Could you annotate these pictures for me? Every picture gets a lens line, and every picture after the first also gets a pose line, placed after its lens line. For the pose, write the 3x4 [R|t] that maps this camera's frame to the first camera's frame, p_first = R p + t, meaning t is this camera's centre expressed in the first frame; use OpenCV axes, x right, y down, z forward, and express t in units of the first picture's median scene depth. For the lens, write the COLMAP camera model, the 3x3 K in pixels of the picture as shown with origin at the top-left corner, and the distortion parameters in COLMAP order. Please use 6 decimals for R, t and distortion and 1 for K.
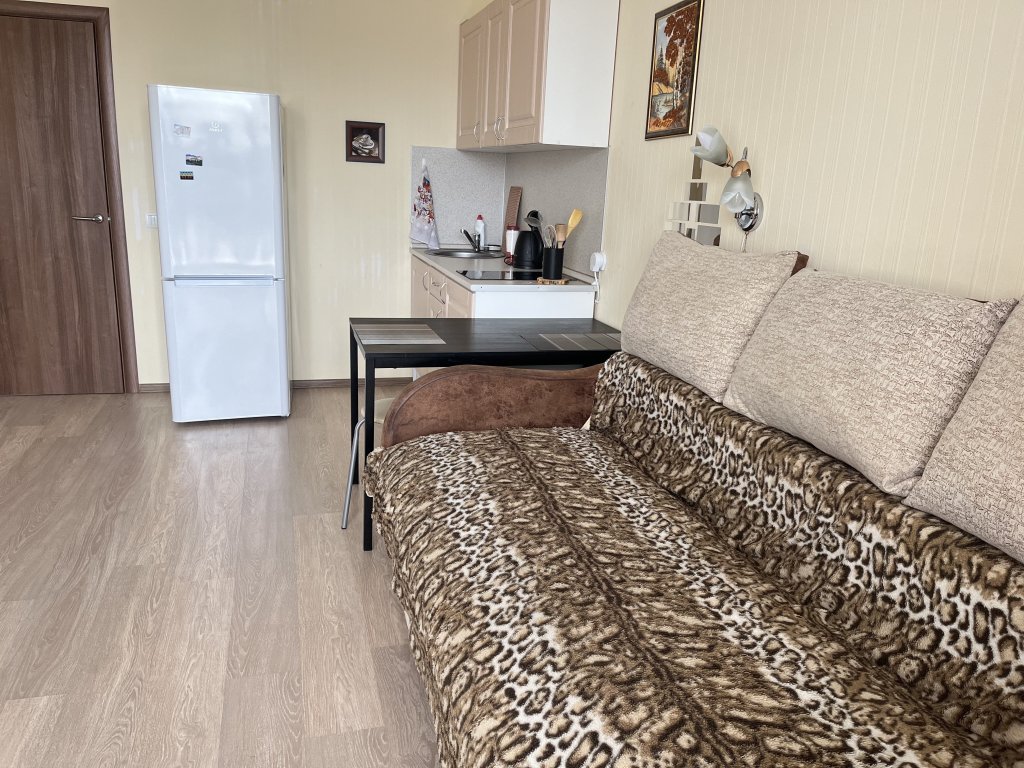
lens RADIAL K [[775.7, 0, 512.1], [0, 775.7, 382.8], [0, 0, 1]] dist [0.064342, -0.085816]
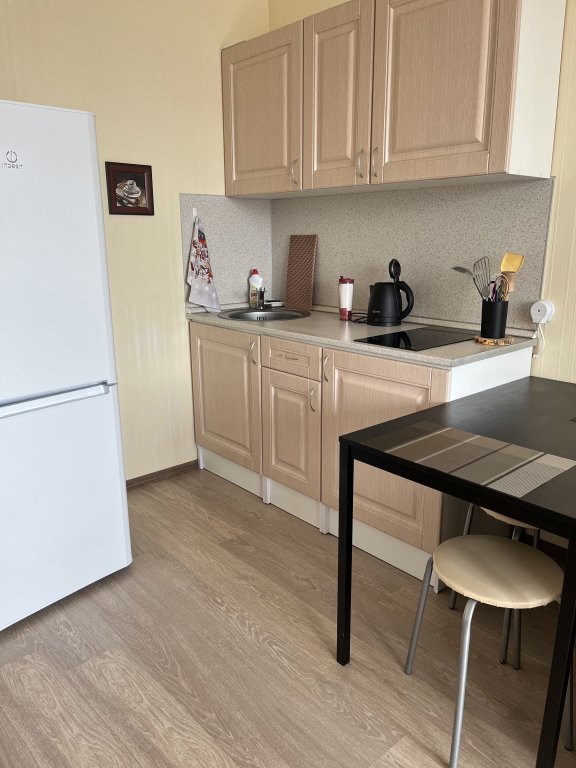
lens RADIAL K [[581.8, 0, 287.5], [0, 581.8, 386.2], [0, 0, 1]] dist [0.064342, -0.085816]
pose [[0.905022, -0.155548, 0.395905, -0.310967], [0.153780, 0.987434, 0.036421, -0.106267], [-0.396595, 0.027920, 0.917569, 0.389658]]
